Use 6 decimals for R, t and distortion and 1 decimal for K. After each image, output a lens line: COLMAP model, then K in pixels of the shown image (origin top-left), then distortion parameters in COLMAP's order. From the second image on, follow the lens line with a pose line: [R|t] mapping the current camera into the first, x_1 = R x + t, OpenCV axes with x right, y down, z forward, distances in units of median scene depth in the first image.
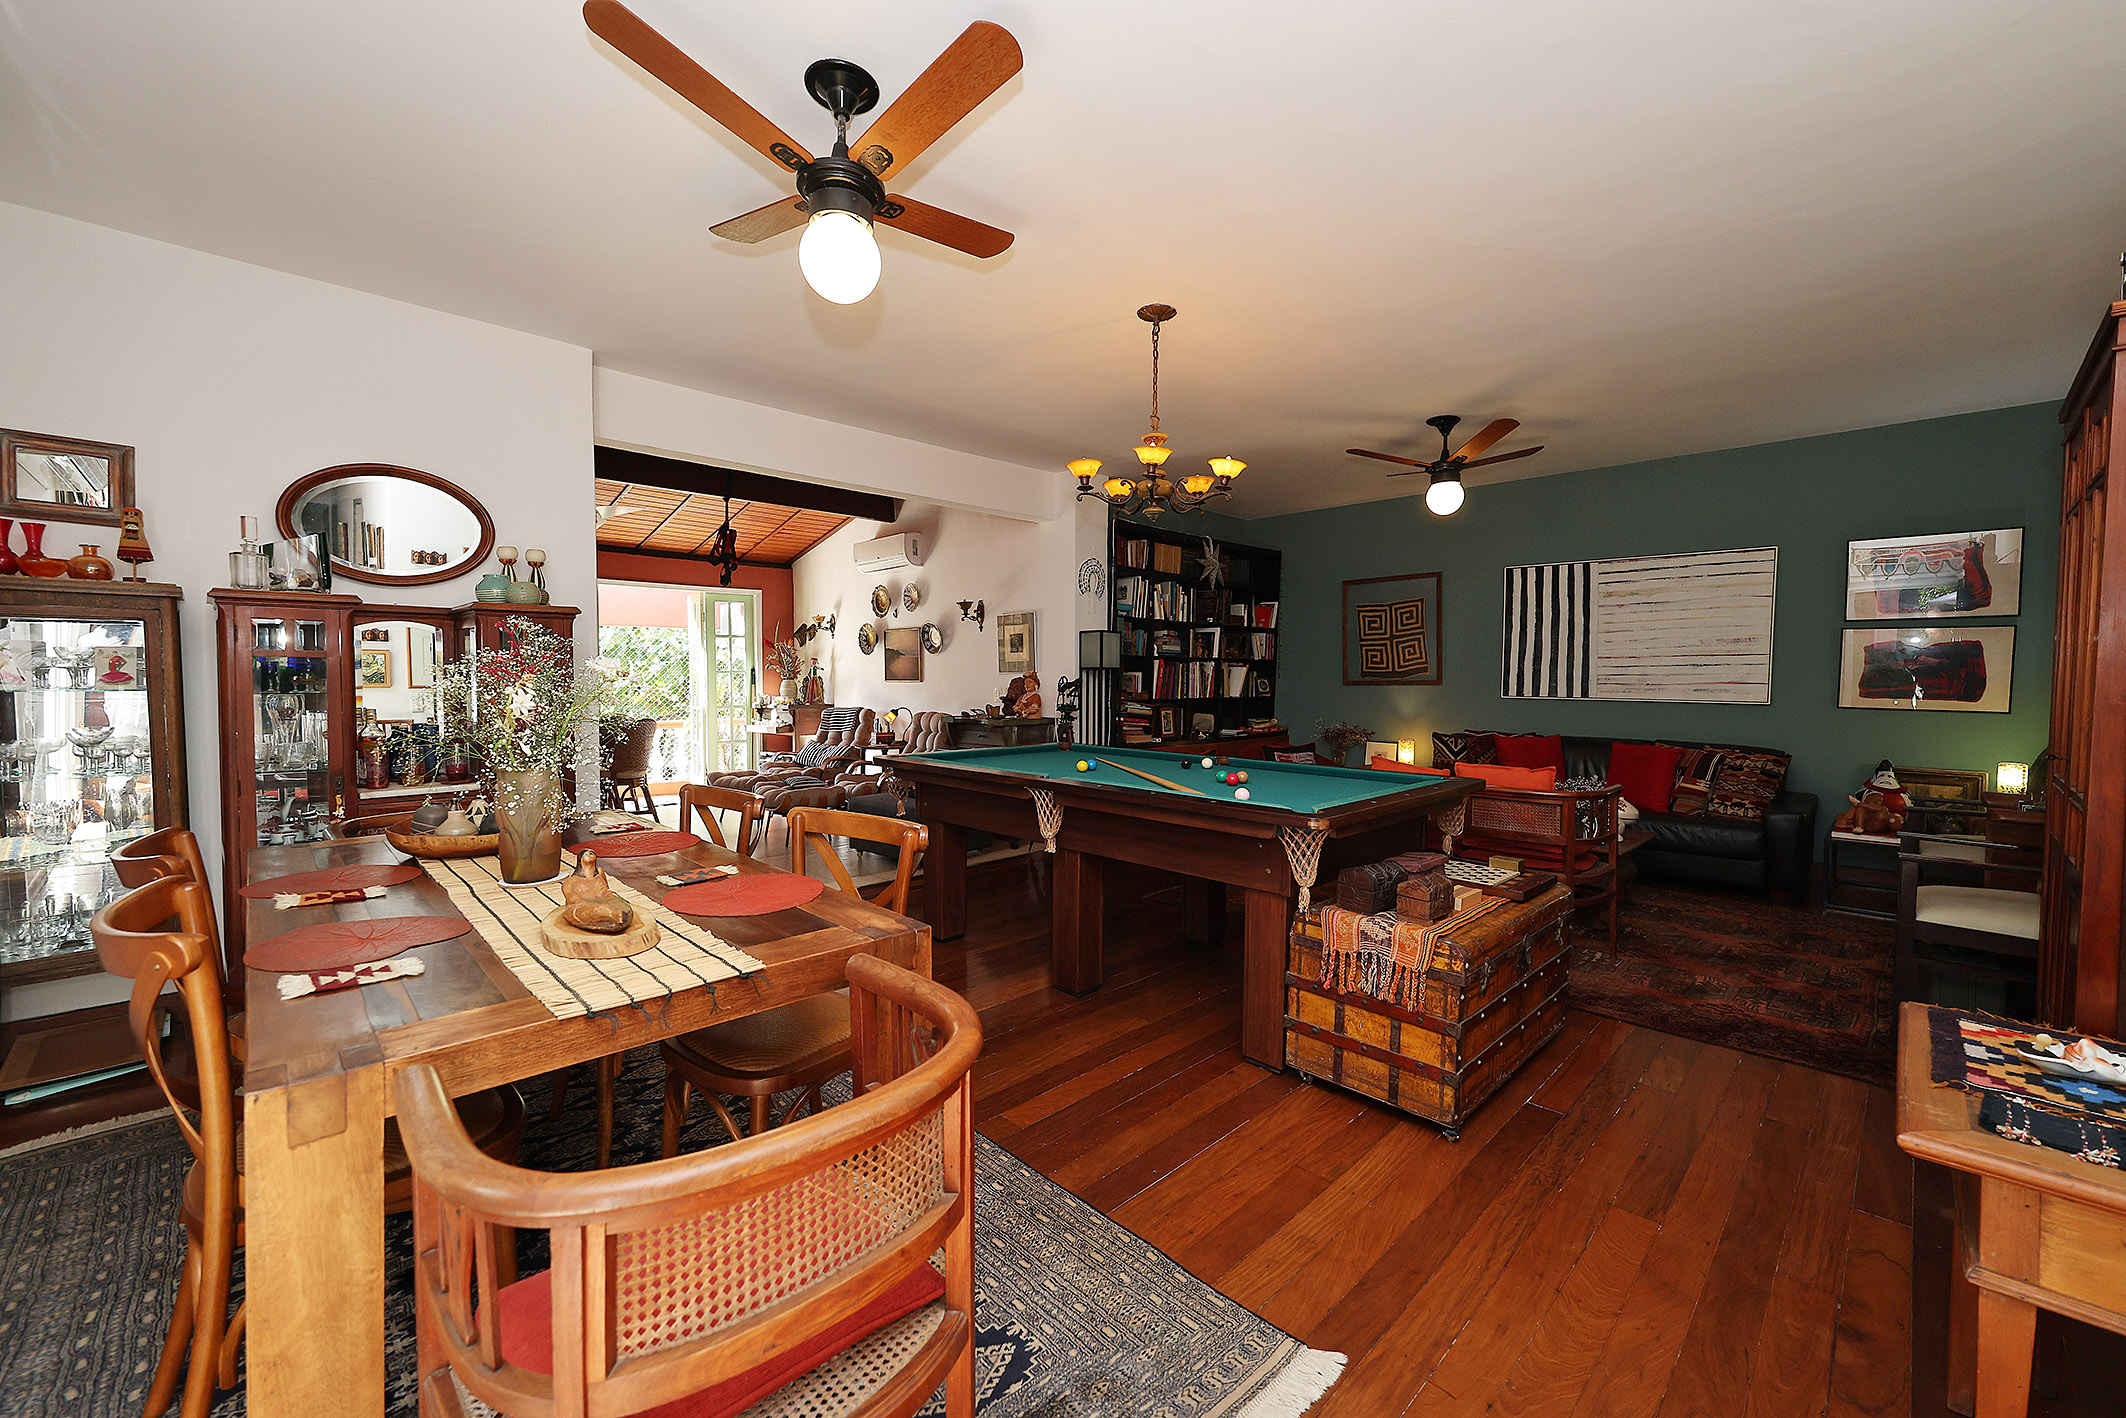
lens RADIAL K [[843.5, 0, 1071.0], [0, 843.5, 706.2], [0, 0, 1]] dist [0.000984, 0.000008]
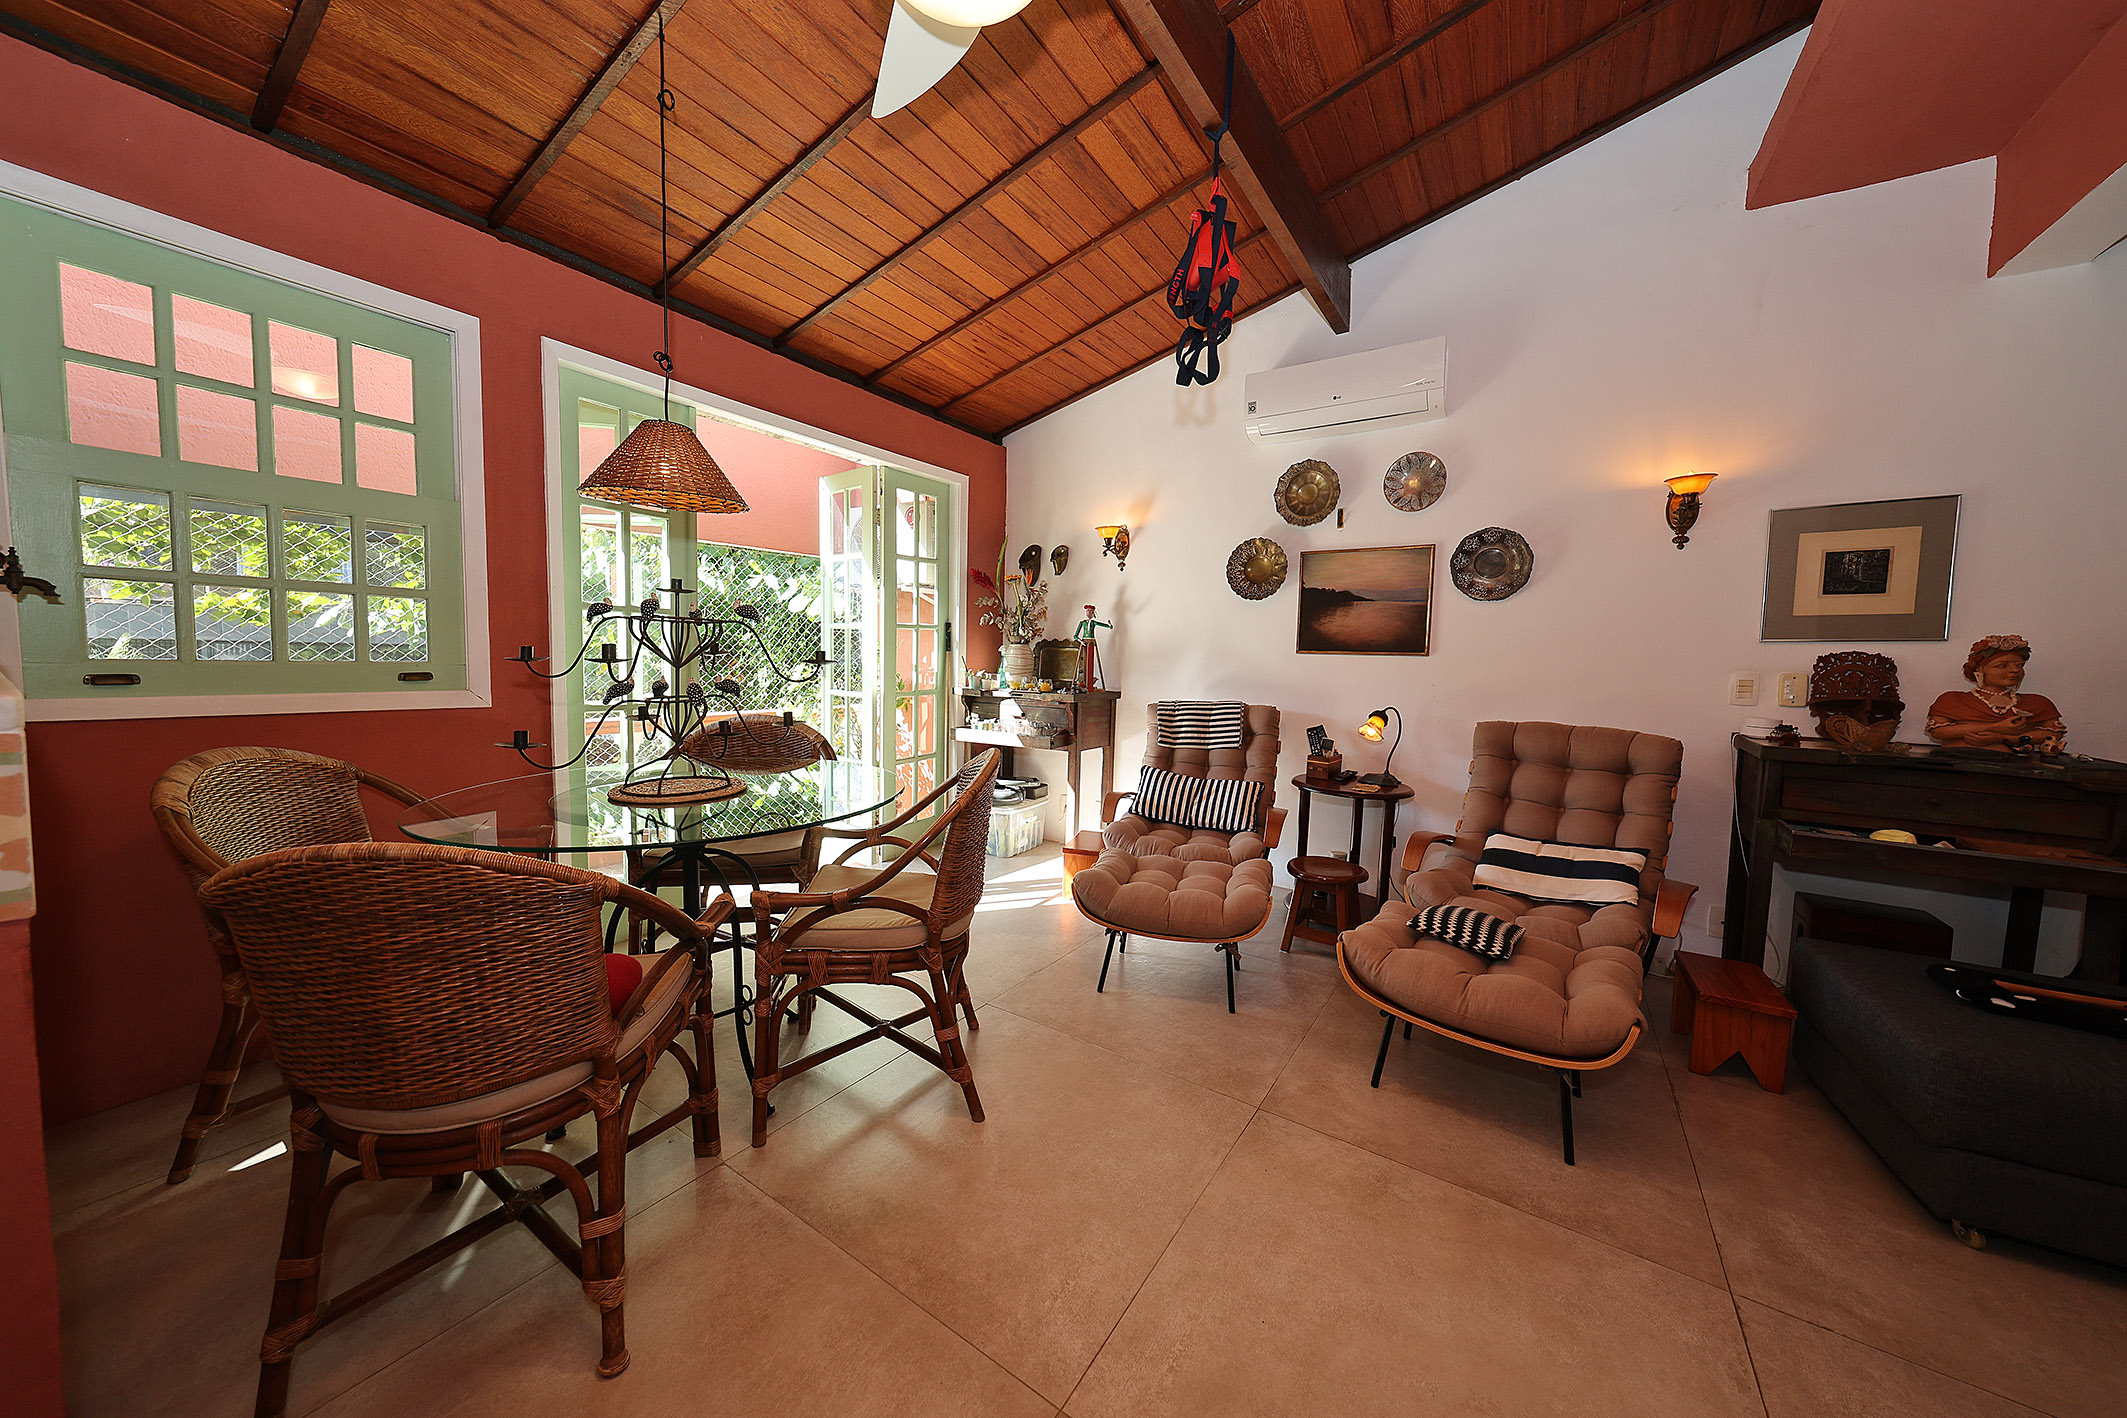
lens RADIAL K [[711.2, 0, 1072.4], [0, 711.2, 706.5], [0, 0, 1]] dist [-0.000083, -0.000071]
pose [[0.977127, 0.007140, 0.212535, -0.438300], [-0.016185, 0.999034, 0.040848, -0.011774], [-0.212038, -0.043353, 0.976299, 0.594945]]
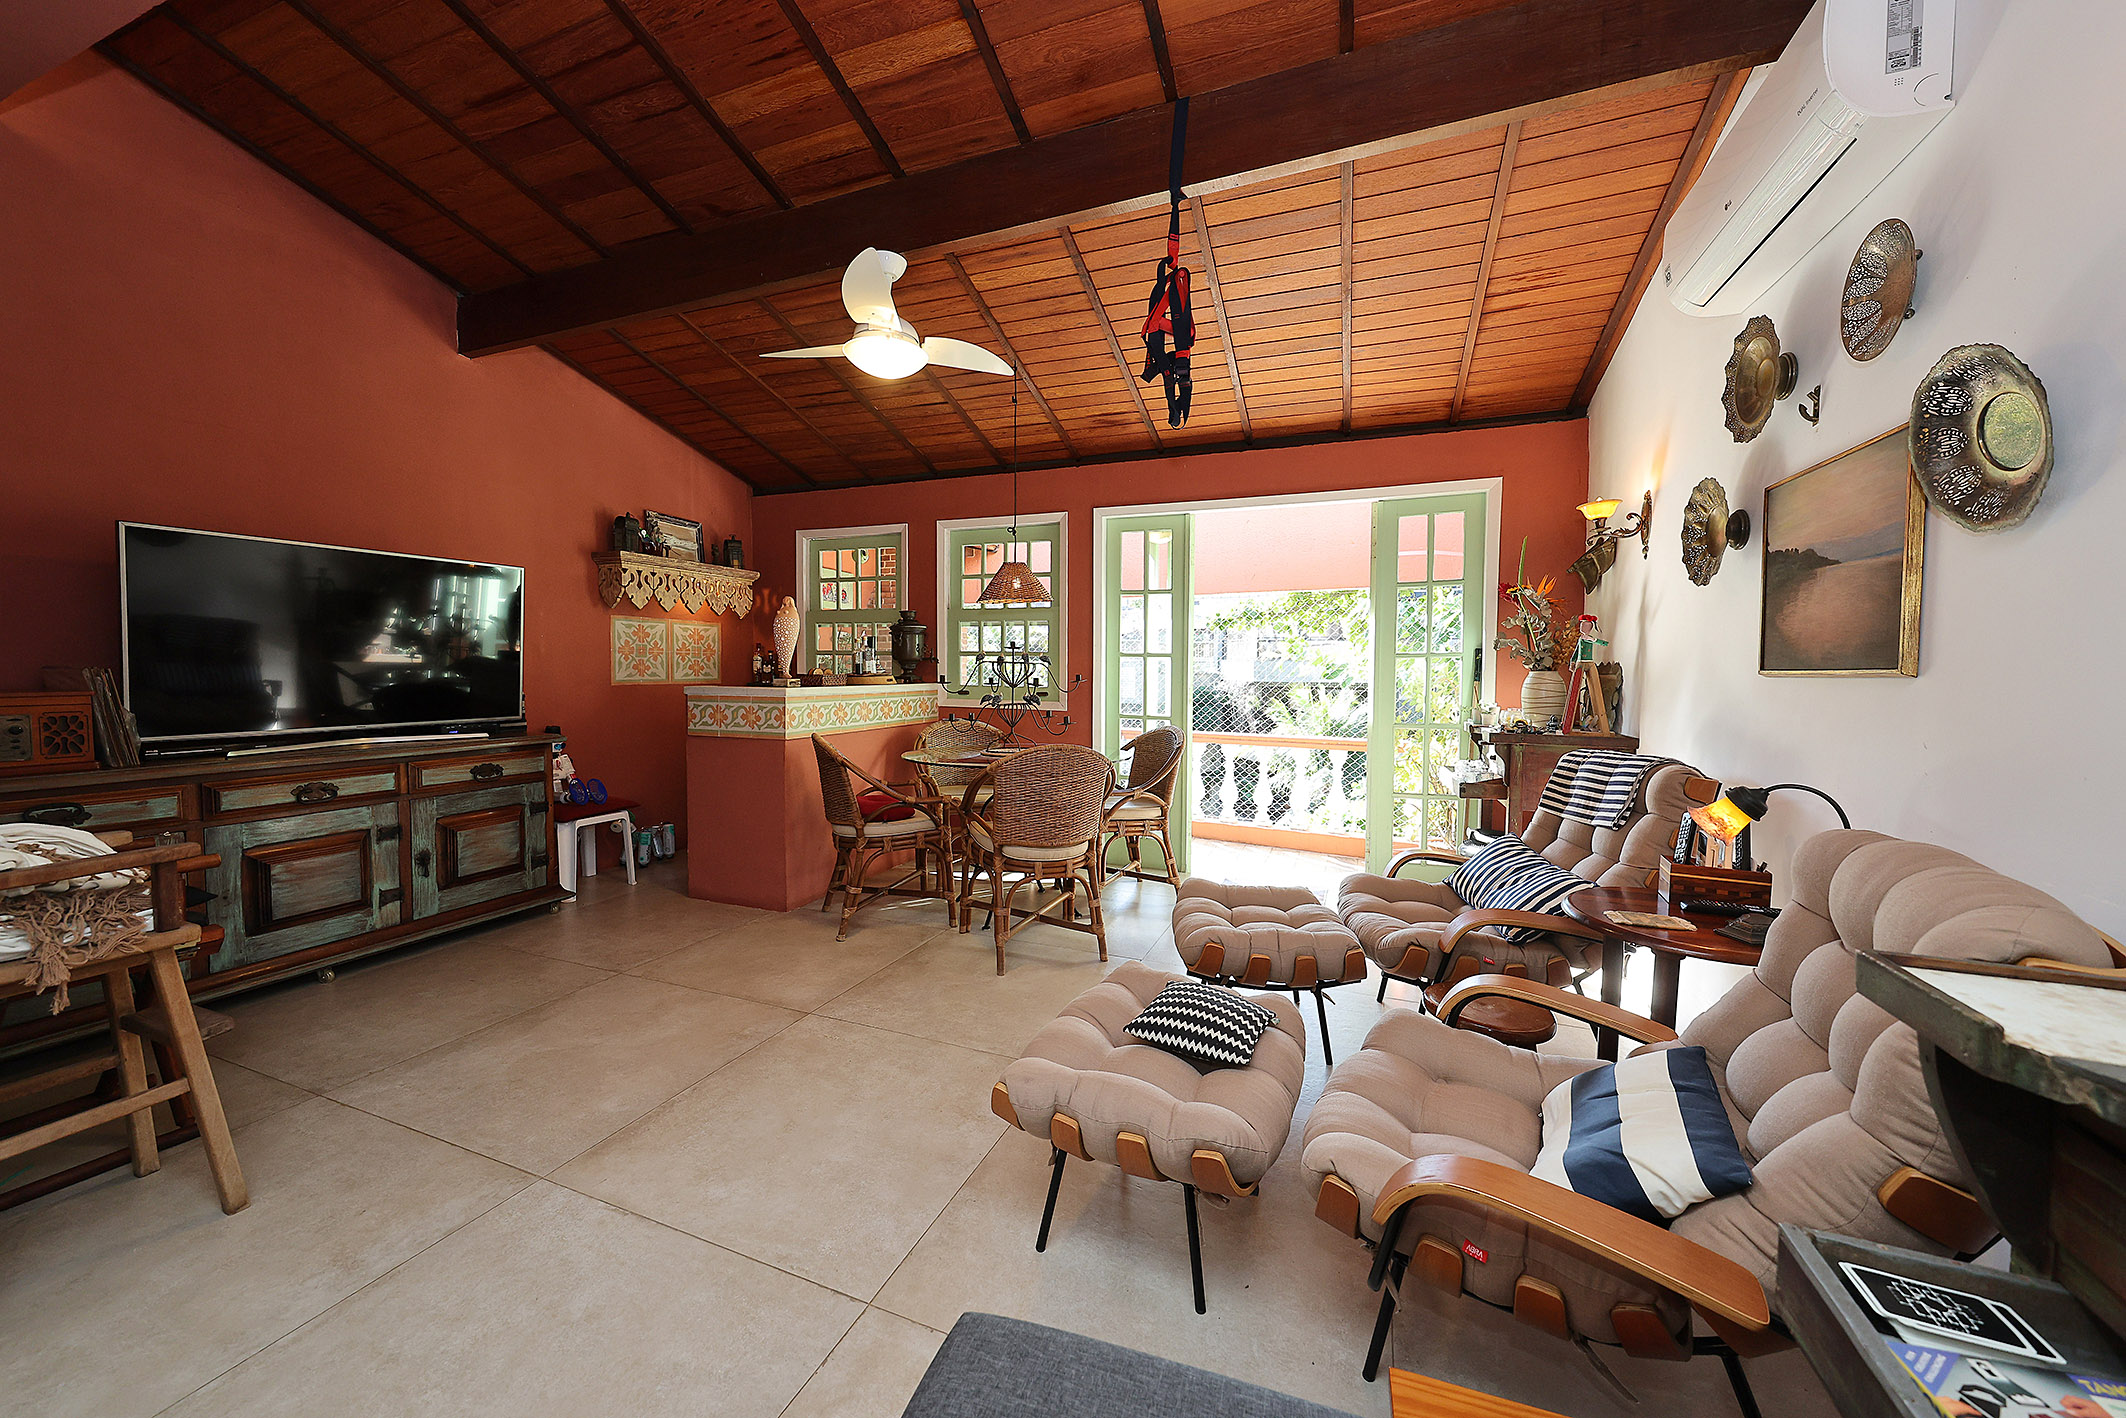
lens RADIAL K [[778.1, 0, 1070.9], [0, 778.1, 702.2], [0, 0, 1]] dist [0.001356, -0.000393]
pose [[0.408416, 0.037598, -0.912021, -0.079561], [-0.040851, 0.998903, 0.022886, -0.016609], [0.911881, 0.027910, 0.409504, 0.680952]]
